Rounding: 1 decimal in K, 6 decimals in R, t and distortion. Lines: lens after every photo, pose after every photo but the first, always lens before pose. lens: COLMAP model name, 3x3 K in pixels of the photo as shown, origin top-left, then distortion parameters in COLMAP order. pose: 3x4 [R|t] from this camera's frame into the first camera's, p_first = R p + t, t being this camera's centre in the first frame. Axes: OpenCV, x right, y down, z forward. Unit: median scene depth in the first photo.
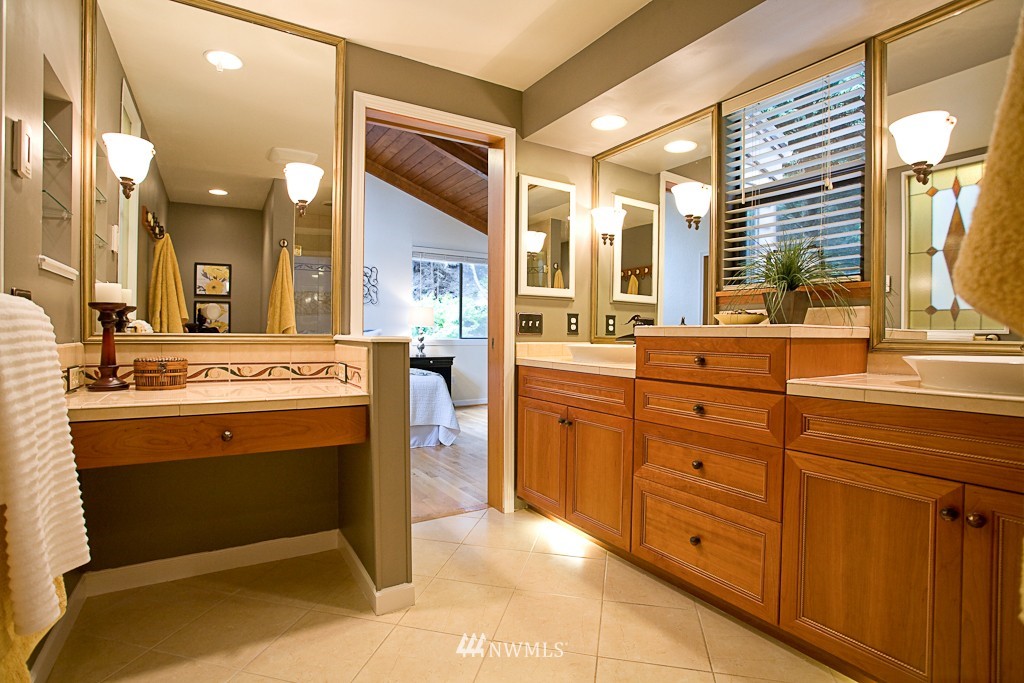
lens RADIAL K [[514.3, 0, 510.3], [0, 514.3, 340.6], [0, 0, 1]] dist [-0.001025, -0.000005]
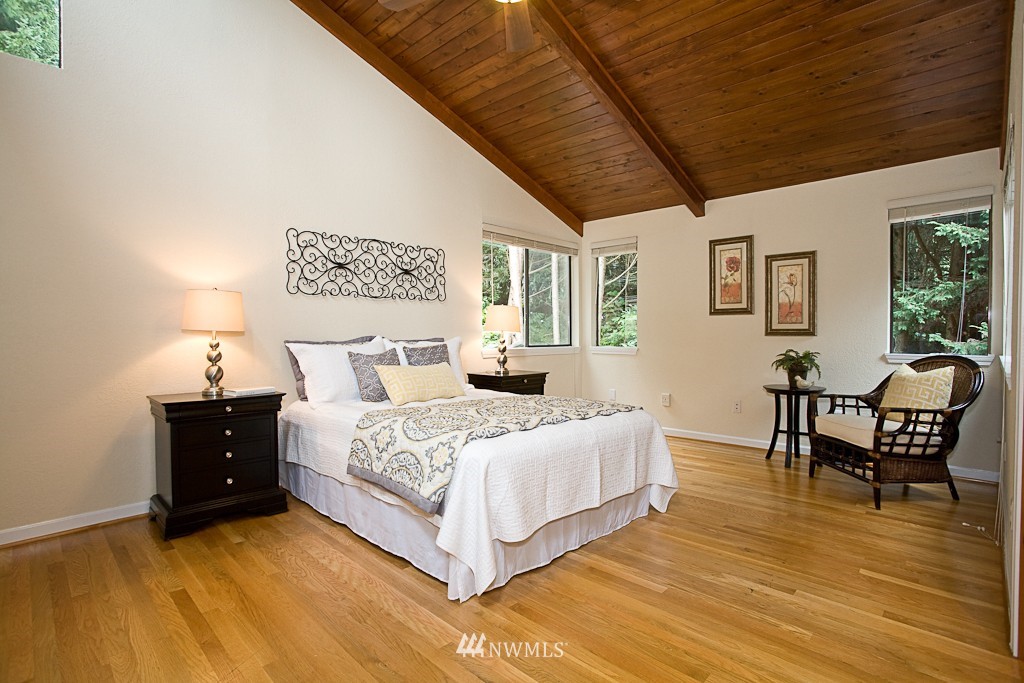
lens RADIAL K [[514.3, 0, 513.1], [0, 514.3, 337.5], [0, 0, 1]] dist [-0.001025, -0.000005]
pose [[0.965956, -0.005660, 0.258643, -0.351569], [0.006200, 0.999980, -0.001273, -0.019217], [-0.258630, 0.002833, 0.965972, 0.286734]]
